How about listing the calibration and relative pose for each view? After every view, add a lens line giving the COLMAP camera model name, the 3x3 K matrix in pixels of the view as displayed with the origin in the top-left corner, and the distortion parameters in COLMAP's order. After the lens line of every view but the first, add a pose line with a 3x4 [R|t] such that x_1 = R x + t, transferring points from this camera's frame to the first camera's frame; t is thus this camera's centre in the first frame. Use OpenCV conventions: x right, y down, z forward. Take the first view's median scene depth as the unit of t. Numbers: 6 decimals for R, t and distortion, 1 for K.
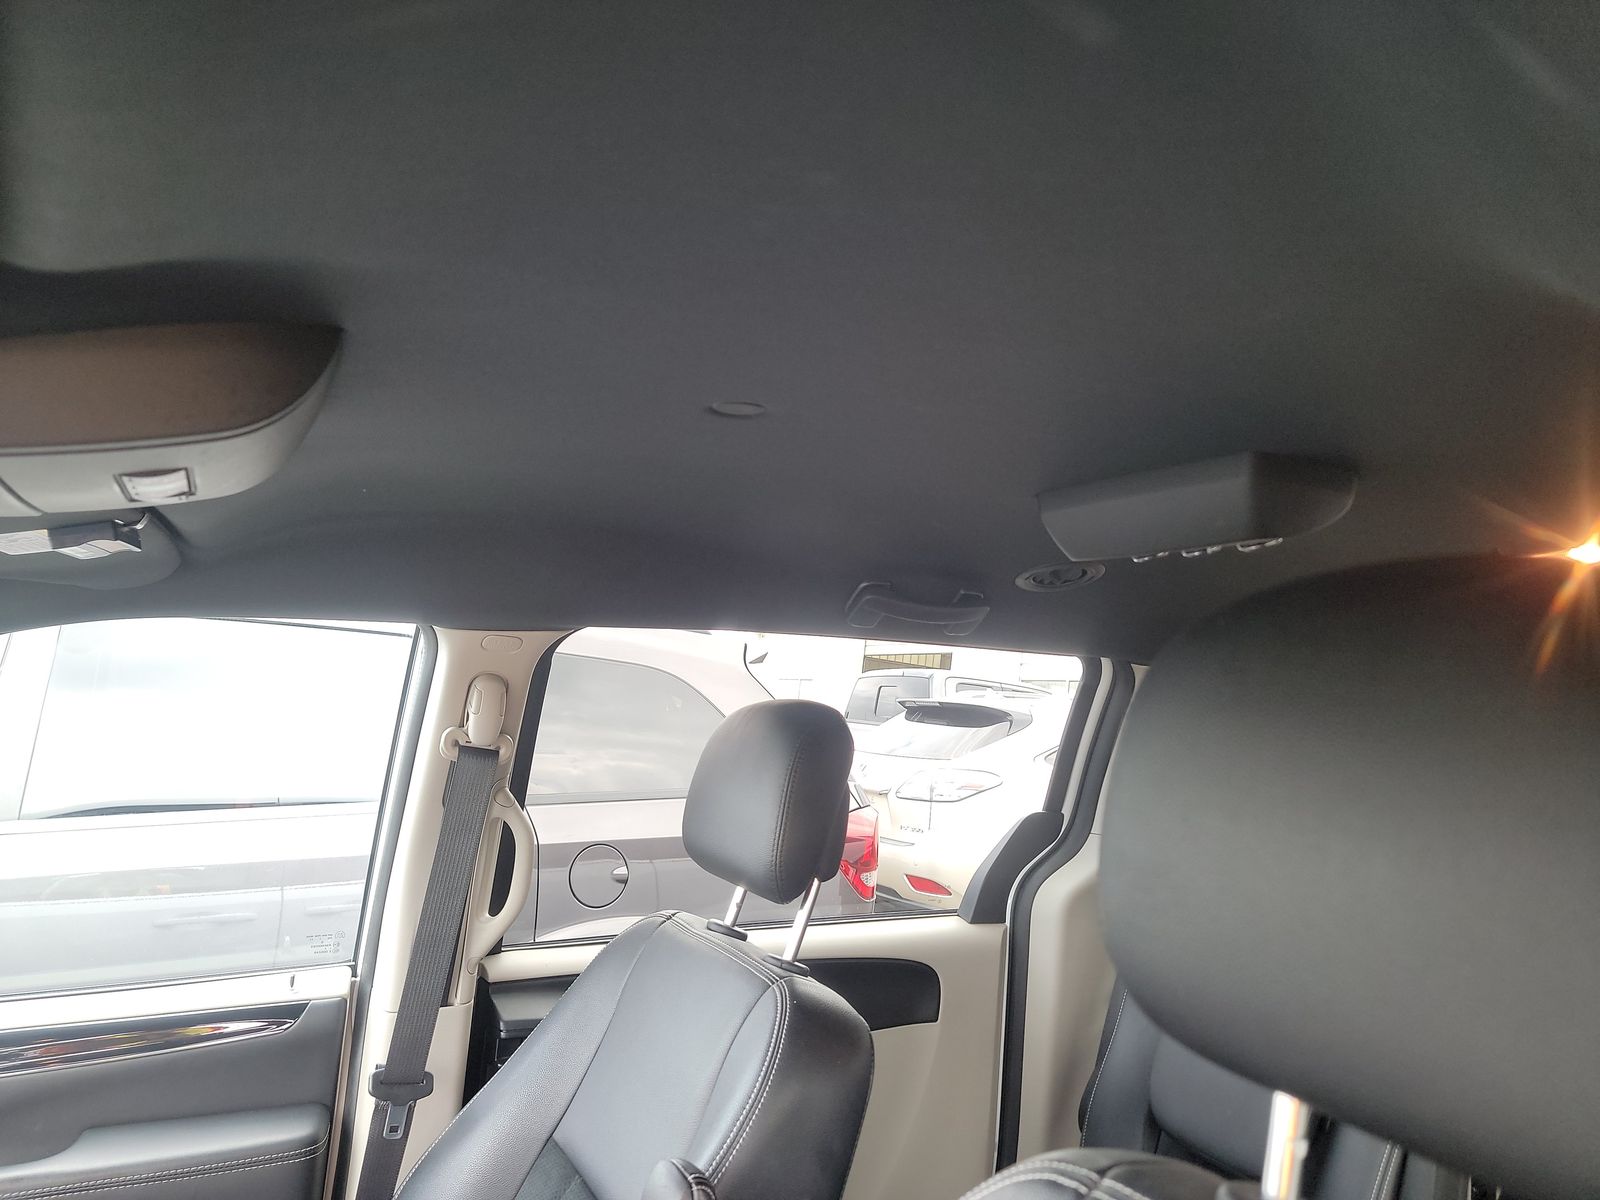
lens RADIAL K [[1124.3, 0, 796.0], [0, 1124.3, 605.7], [0, 0, 1]] dist [0.057125, -0.046435]
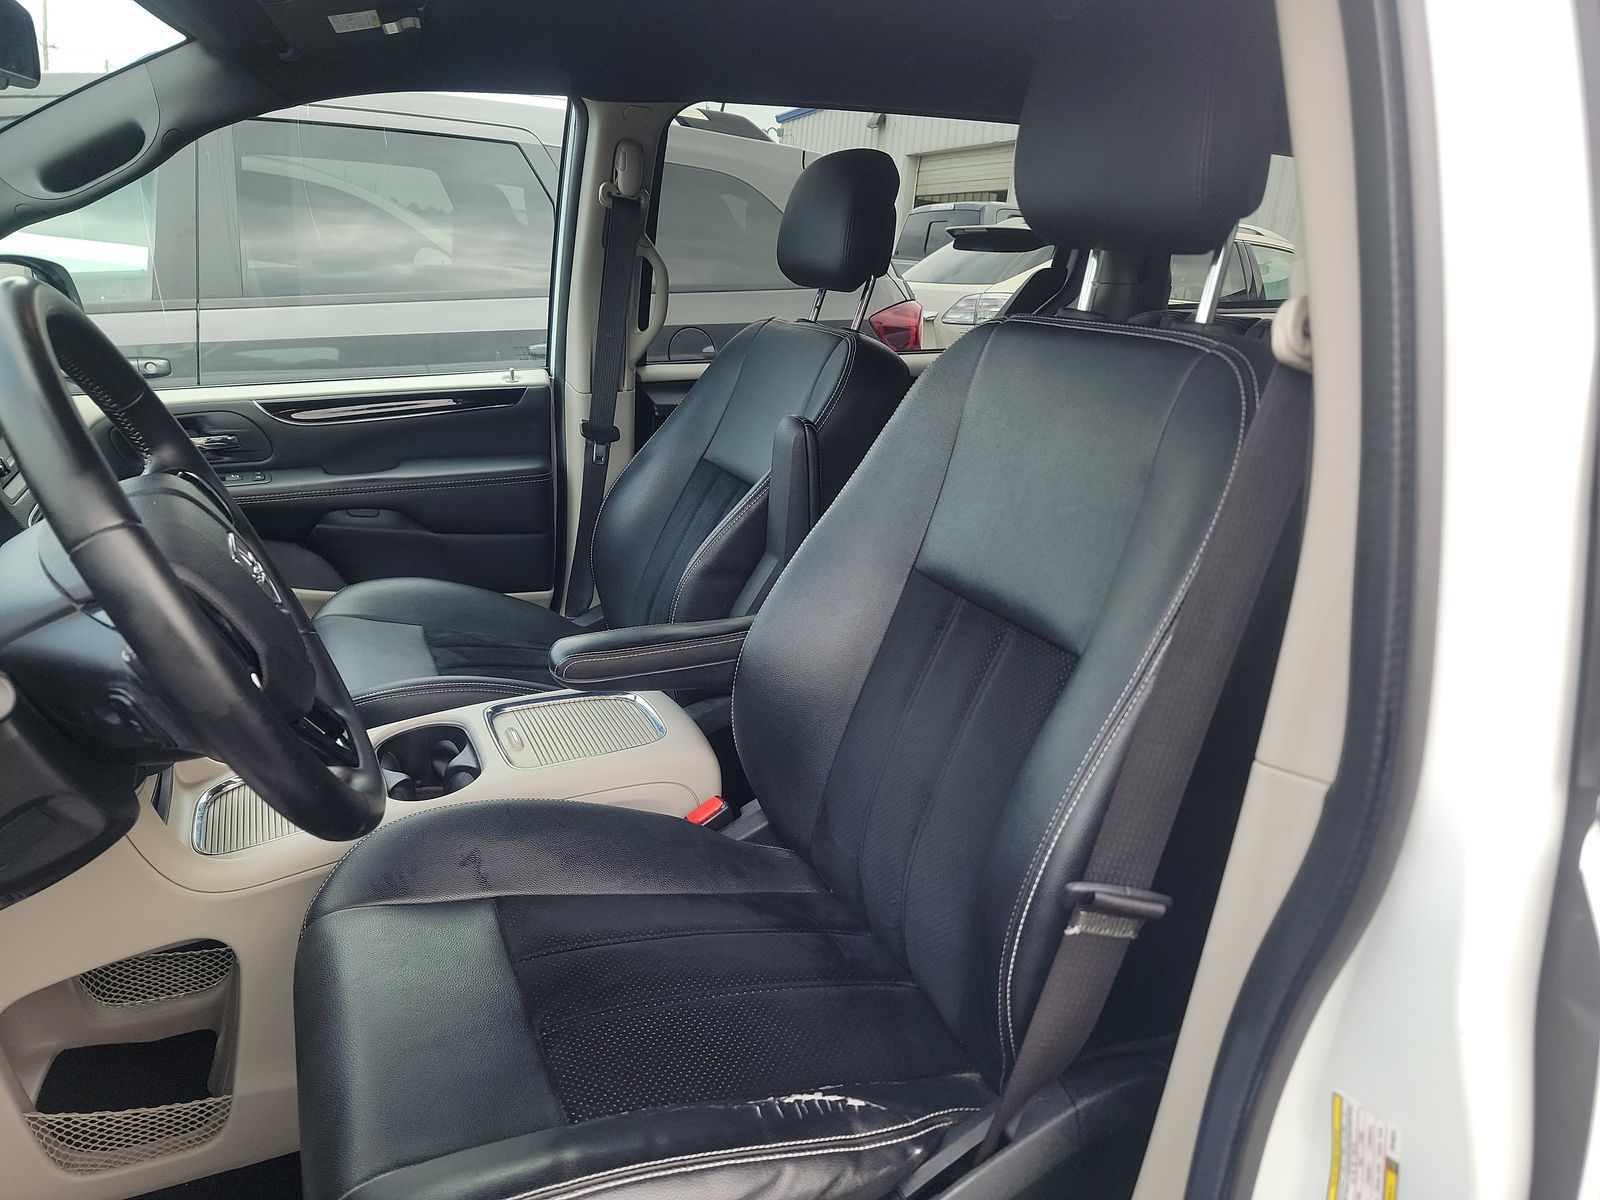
lens RADIAL K [[1124.3, 0, 804.2], [0, 1124.3, 607.9], [0, 0, 1]] dist [0.057125, -0.046435]
pose [[0.999266, -0.009918, -0.036995, -0.018242], [0.023227, 0.924930, 0.379426, 0.067542], [0.030455, -0.380007, 0.924482, -0.447494]]
